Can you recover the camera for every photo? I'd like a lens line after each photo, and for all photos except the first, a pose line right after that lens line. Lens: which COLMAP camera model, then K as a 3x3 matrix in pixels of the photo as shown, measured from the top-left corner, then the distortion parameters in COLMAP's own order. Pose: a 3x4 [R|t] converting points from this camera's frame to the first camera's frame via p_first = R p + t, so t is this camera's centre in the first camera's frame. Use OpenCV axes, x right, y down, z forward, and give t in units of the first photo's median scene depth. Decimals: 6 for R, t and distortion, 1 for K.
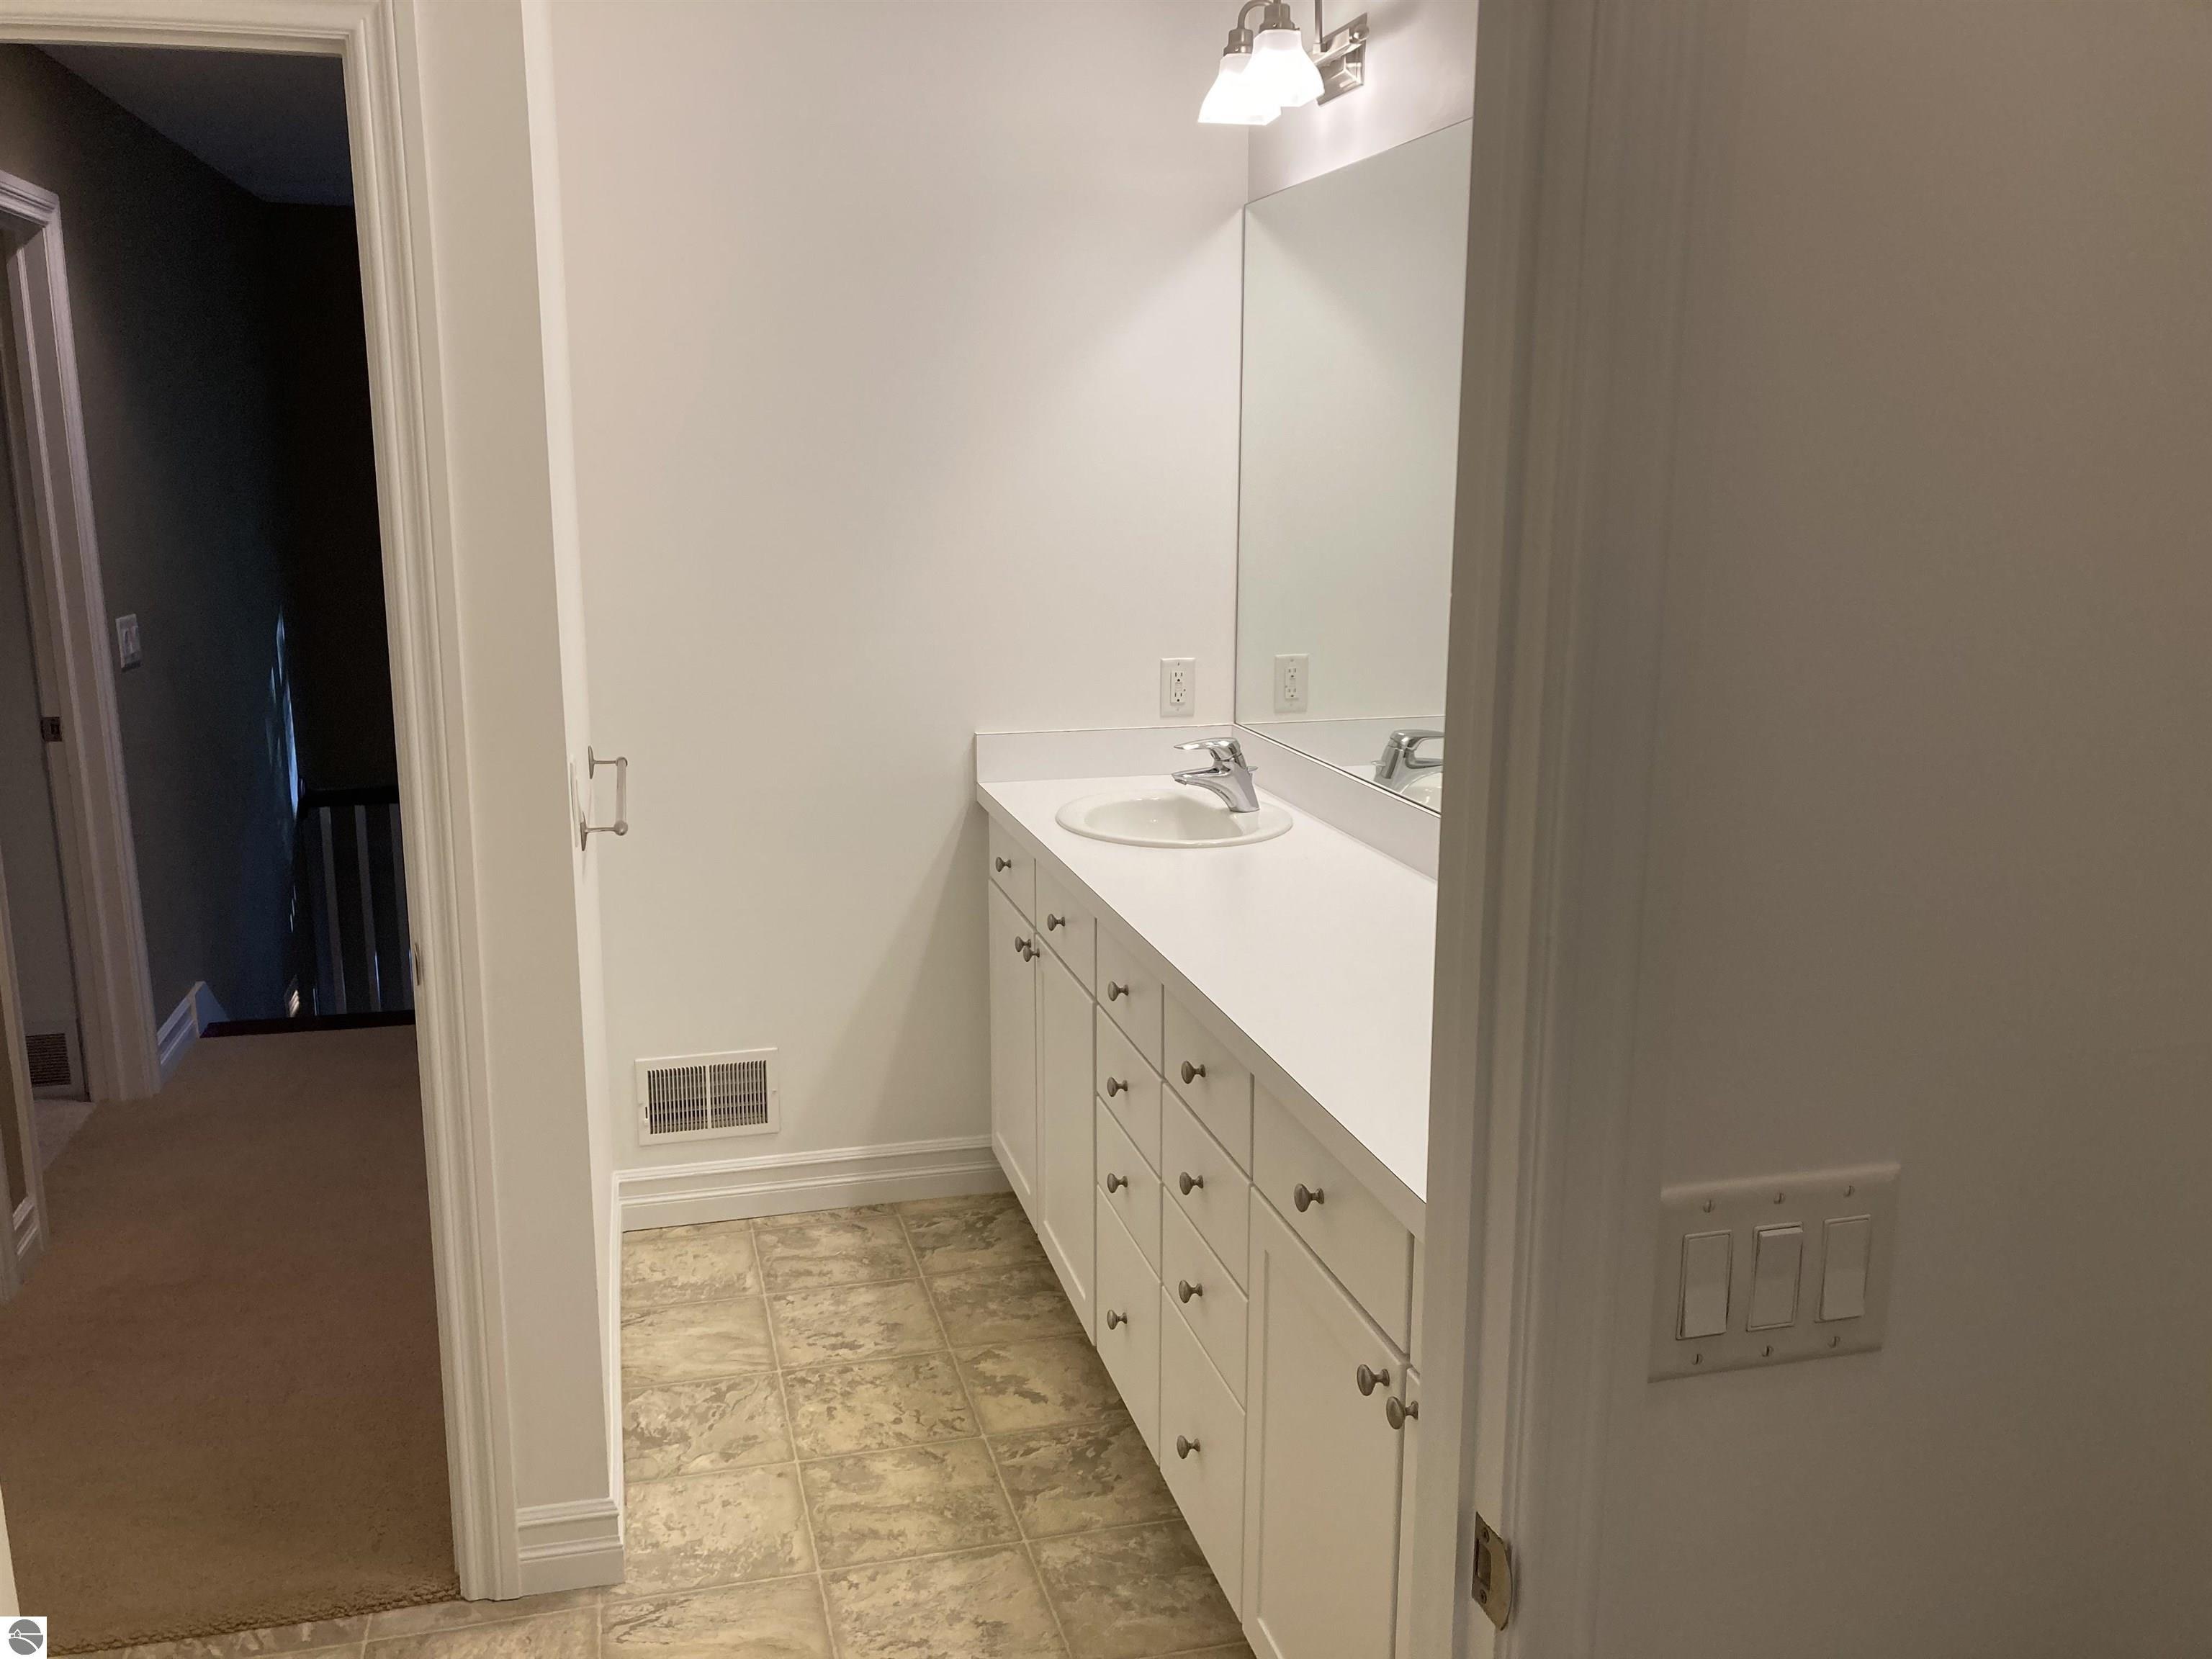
lens RADIAL K [[1814.3, 0, 1111.0], [0, 1814.3, 816.4], [0, 0, 1]] dist [0.010460, 0.007533]
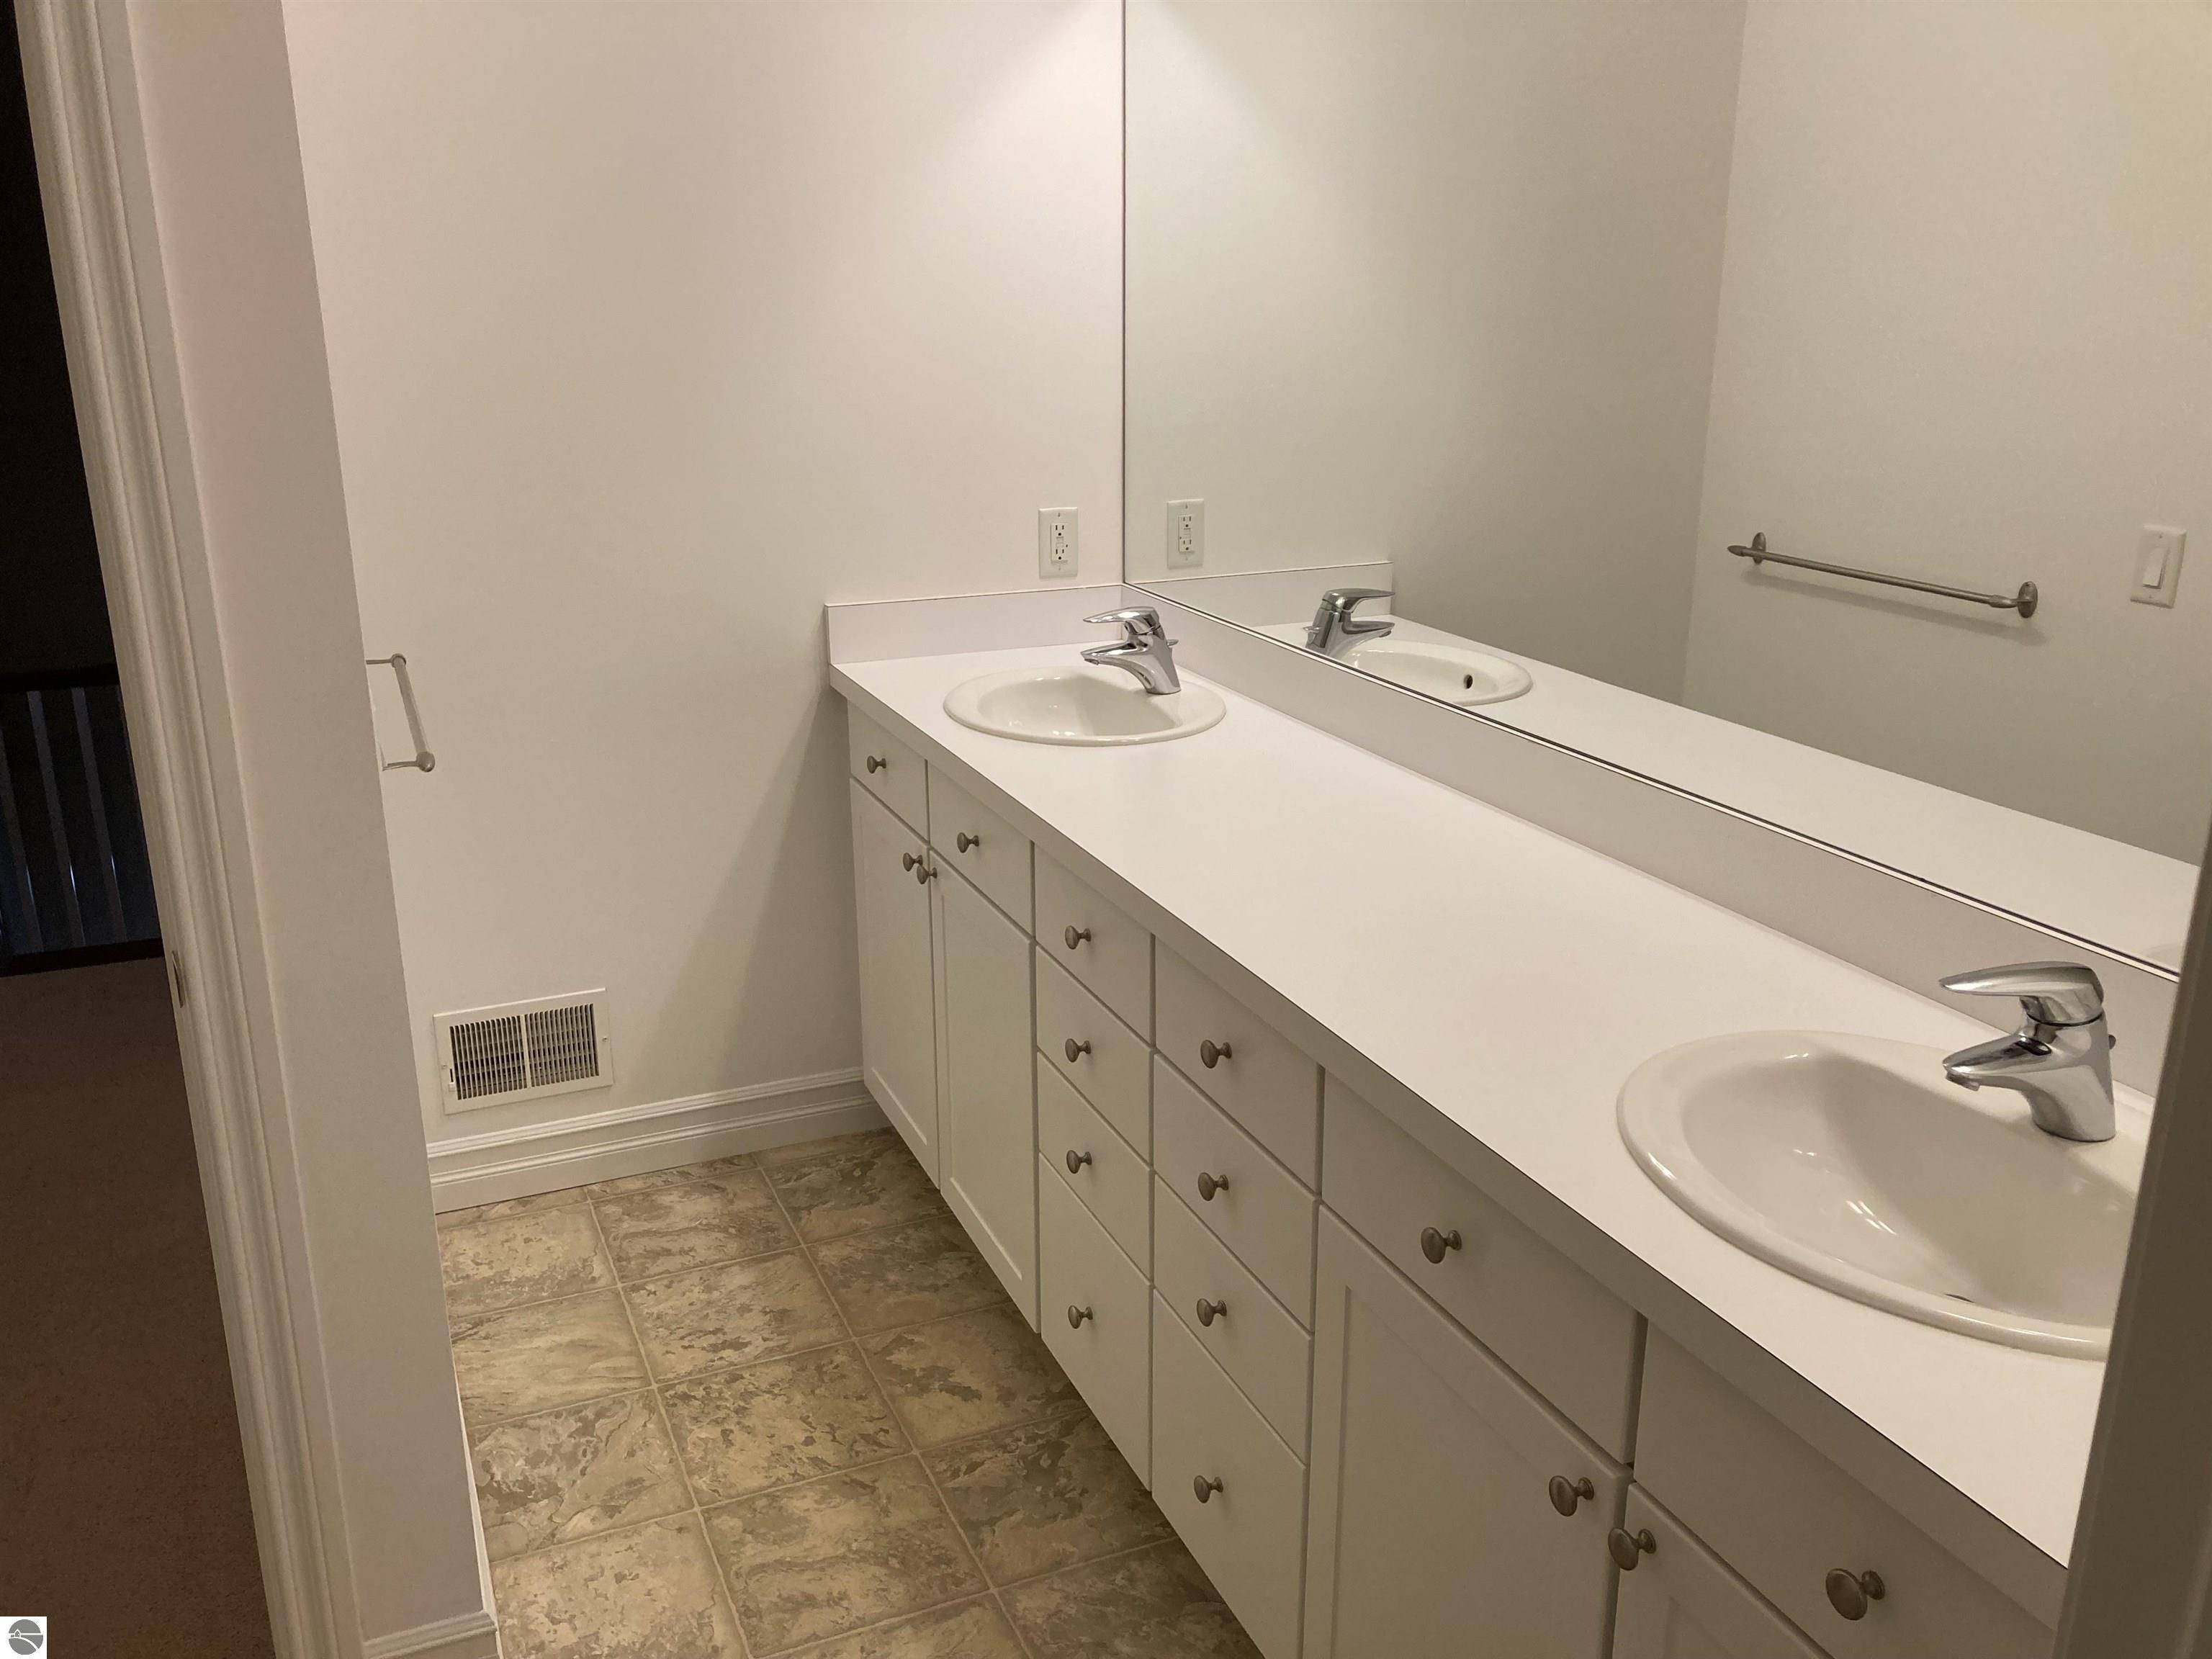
lens RADIAL K [[1818.7, 0, 1104.7], [0, 1818.7, 818.5], [0, 0, 1]] dist [0.003403, 0.004650]
pose [[0.989019, -0.048922, 0.139456, -0.081435], [0.035019, 0.994325, 0.100456, -0.032820], [-0.143579, -0.094469, 0.985120, 0.167096]]
